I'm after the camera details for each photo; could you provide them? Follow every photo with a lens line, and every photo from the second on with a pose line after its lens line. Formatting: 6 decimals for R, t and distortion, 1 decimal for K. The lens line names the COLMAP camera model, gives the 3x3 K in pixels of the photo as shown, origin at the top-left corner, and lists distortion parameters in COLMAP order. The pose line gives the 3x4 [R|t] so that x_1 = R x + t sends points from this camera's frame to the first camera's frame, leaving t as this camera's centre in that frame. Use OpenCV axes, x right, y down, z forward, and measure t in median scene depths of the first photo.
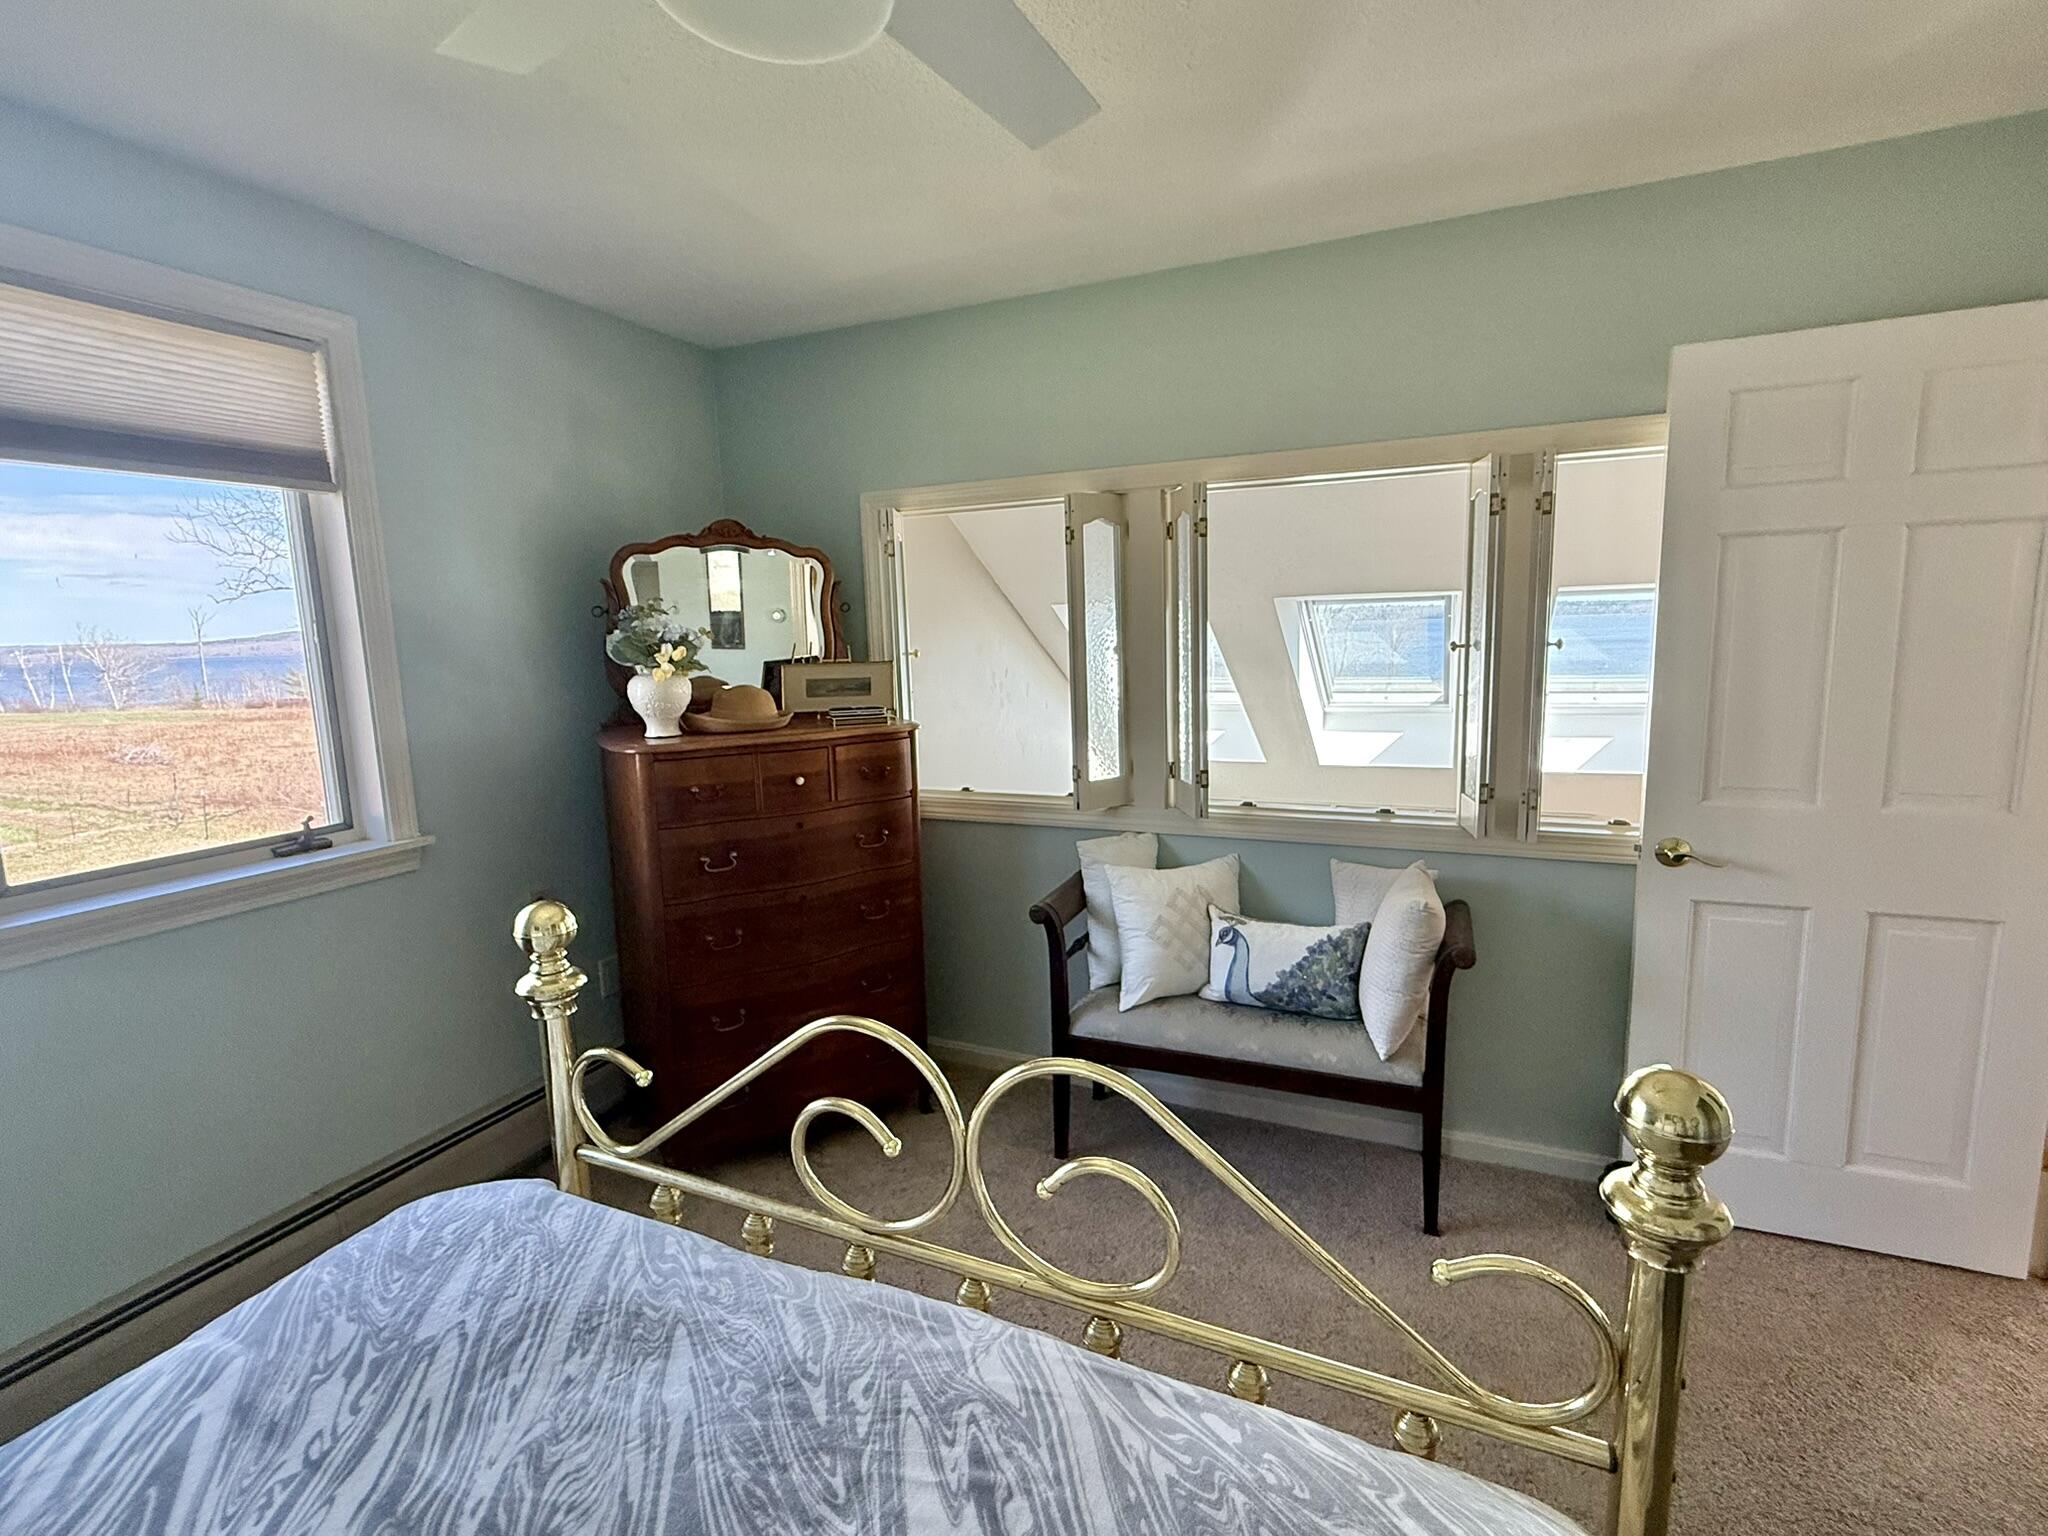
lens RADIAL K [[960.2, 0, 1025.6], [0, 960.2, 767.7], [0, 0, 1]] dist [-0.002113, 0.001118]
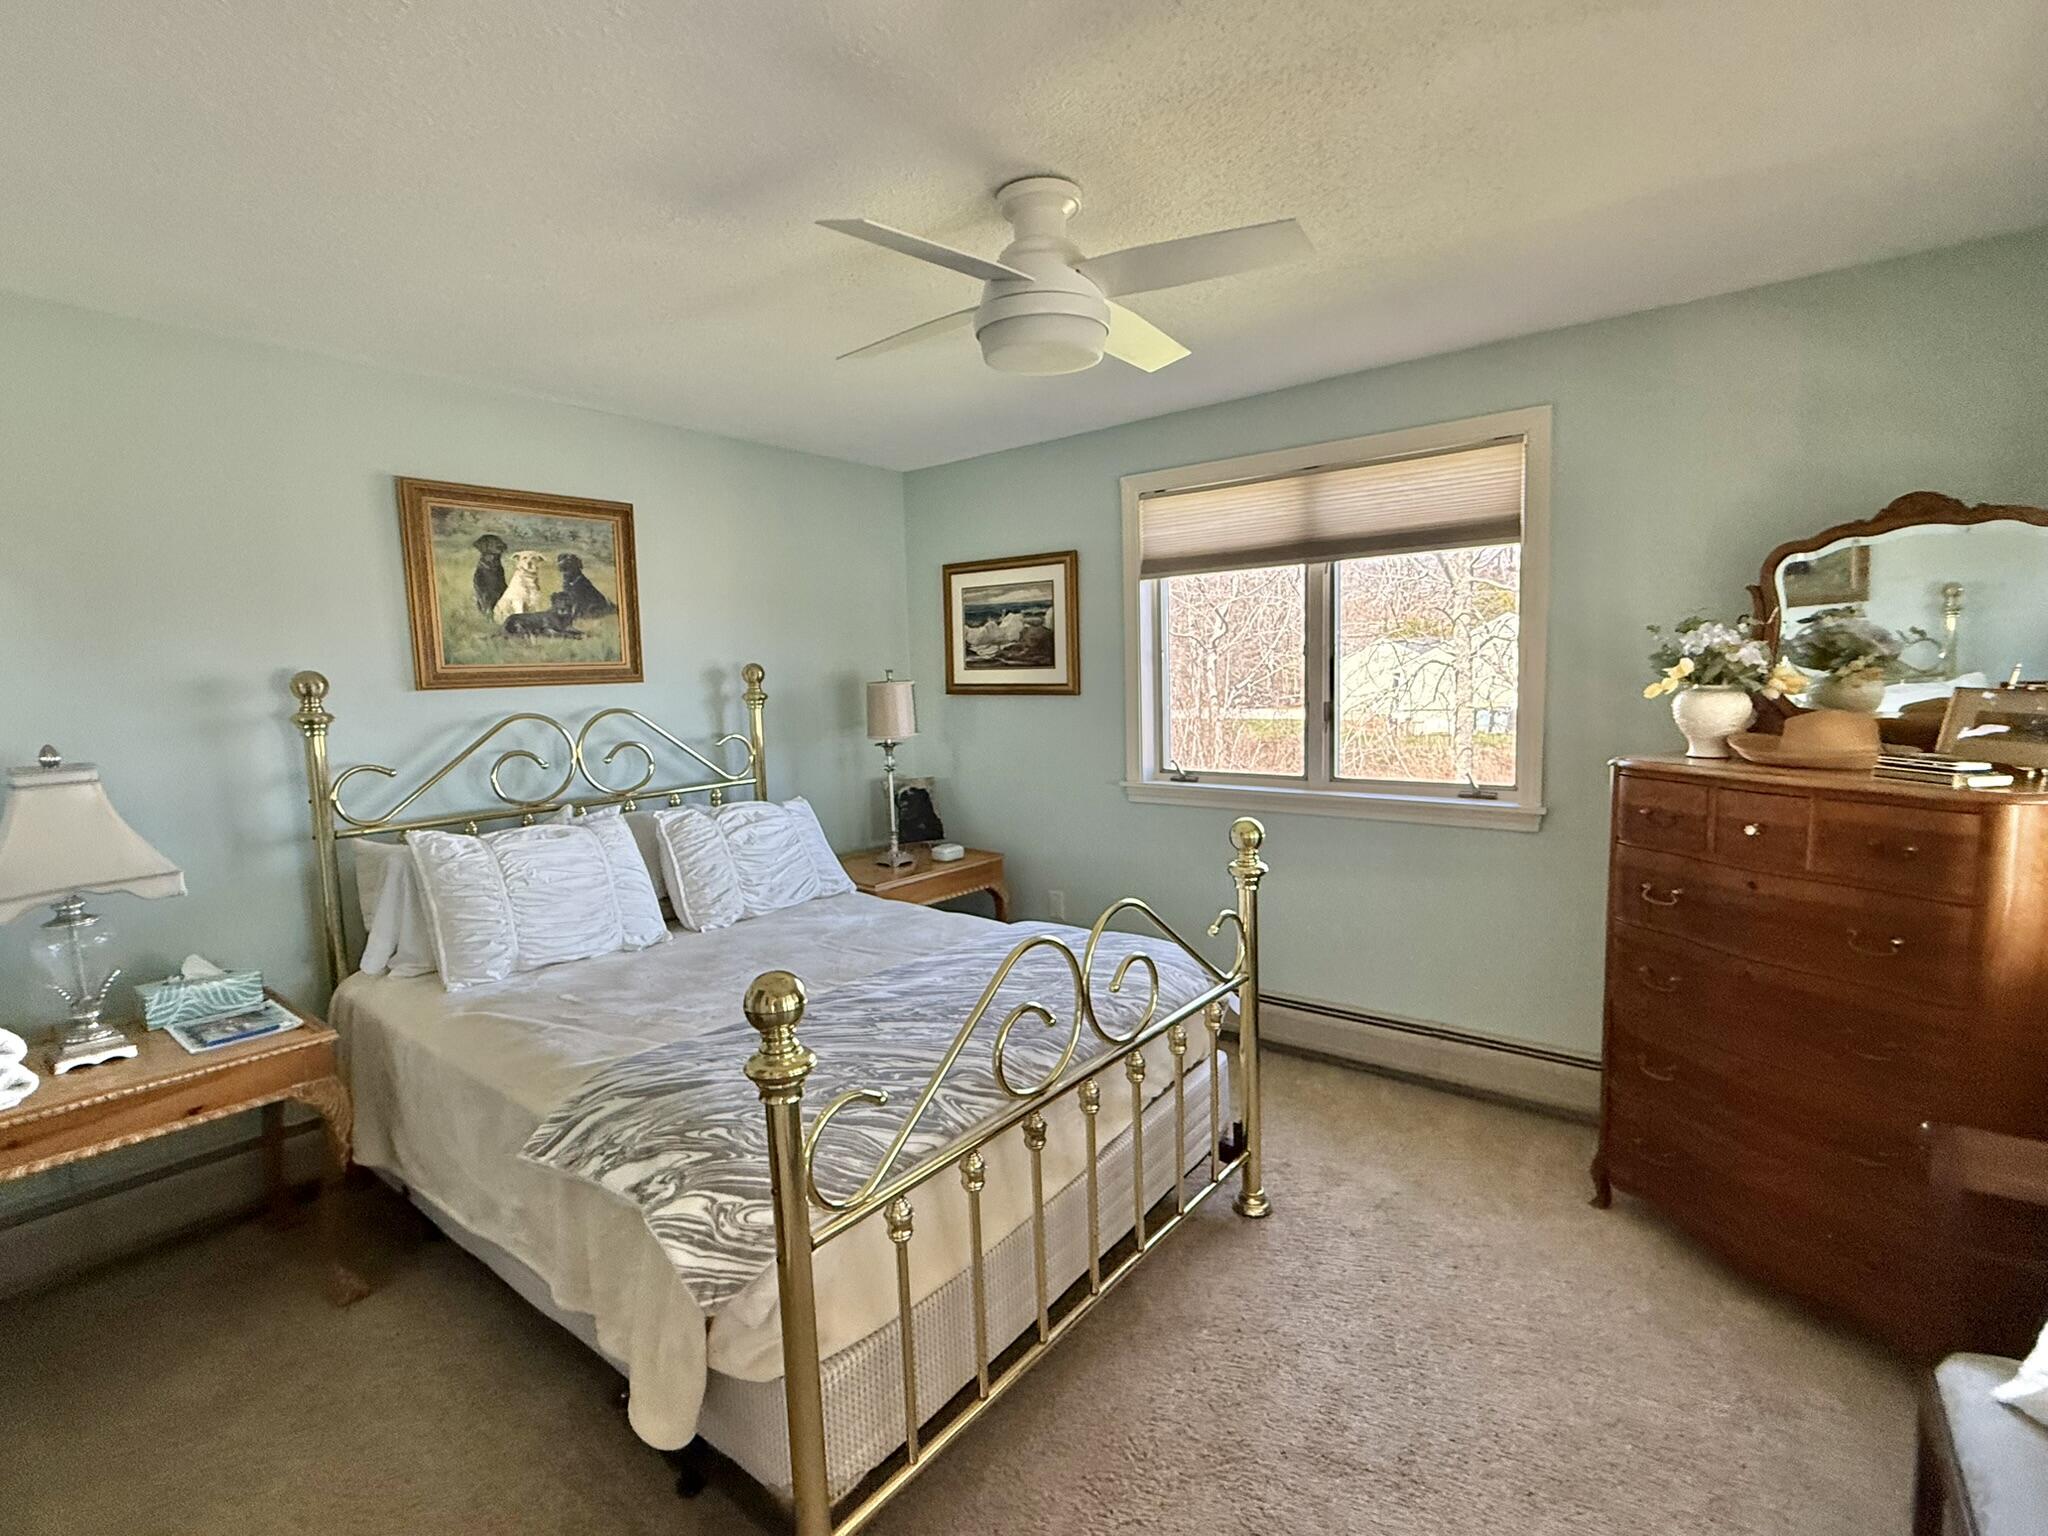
lens RADIAL K [[960.2, 0, 1024.9], [0, 960.2, 770.5], [0, 0, 1]] dist [-0.002113, 0.001118]
pose [[-0.250281, 0.135354, -0.958665, 0.689732], [-0.112973, 0.979332, 0.167767, -0.102548], [0.961560, 0.150292, -0.229817, 0.584606]]
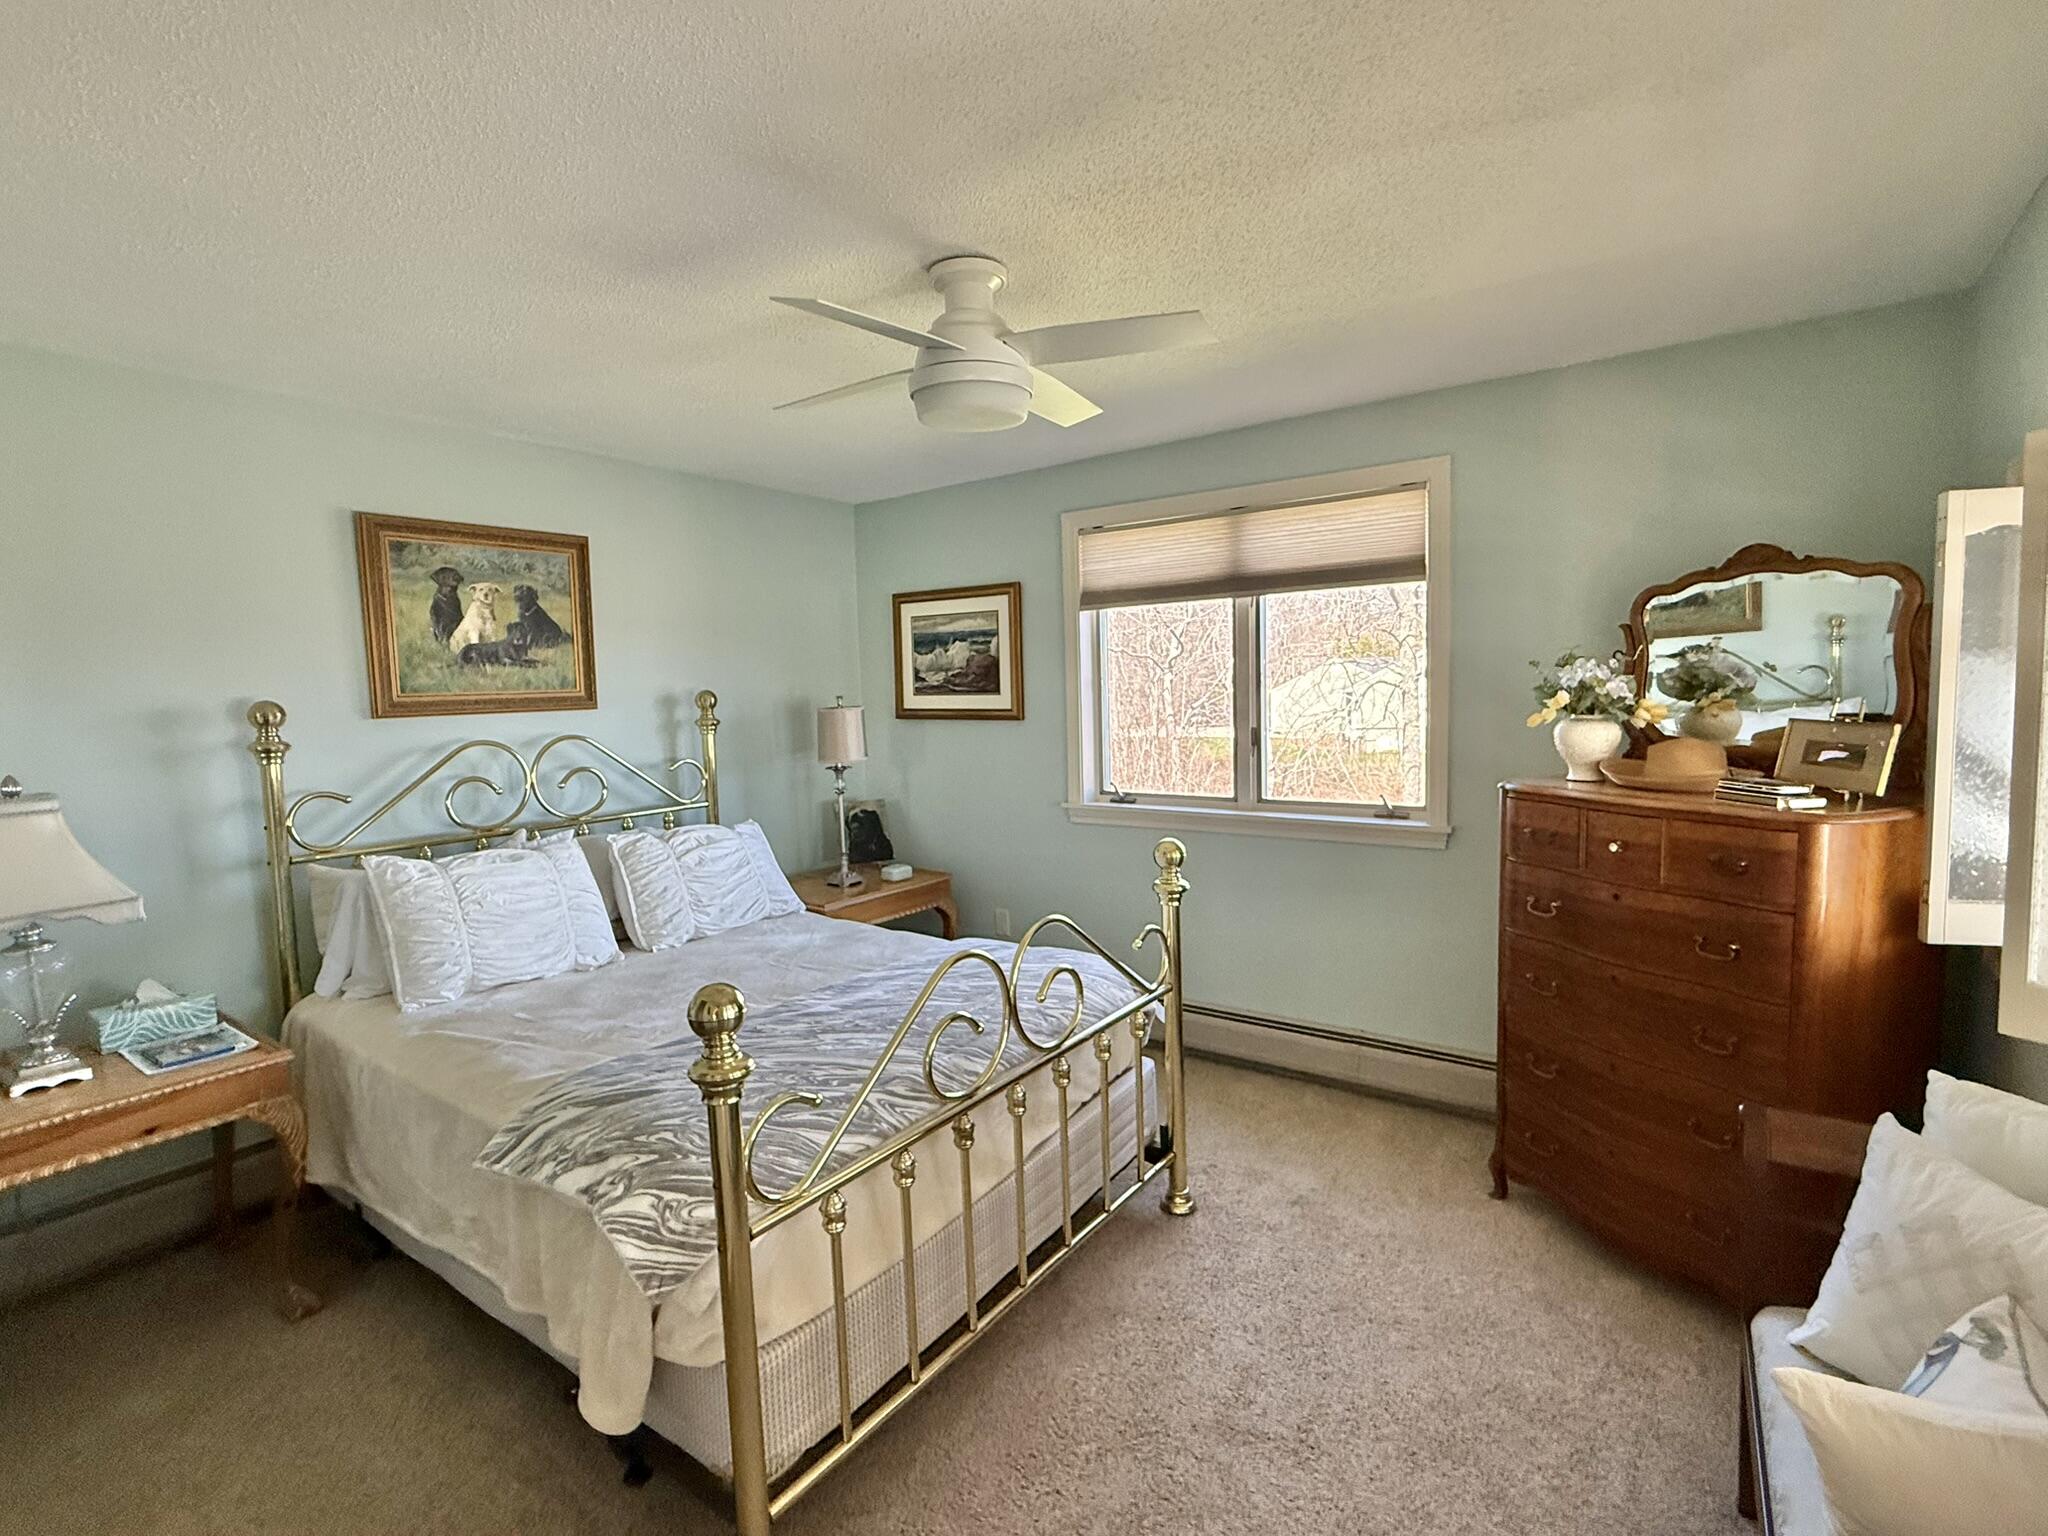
lens RADIAL K [[960.2, 0, 1027.6], [0, 960.2, 765.7], [0, 0, 1]] dist [-0.002113, 0.001118]
pose [[-0.208195, 0.112962, -0.971542, 0.744904], [-0.116096, 0.983432, 0.139223, -0.123312], [0.971173, 0.141778, -0.191631, 0.624052]]
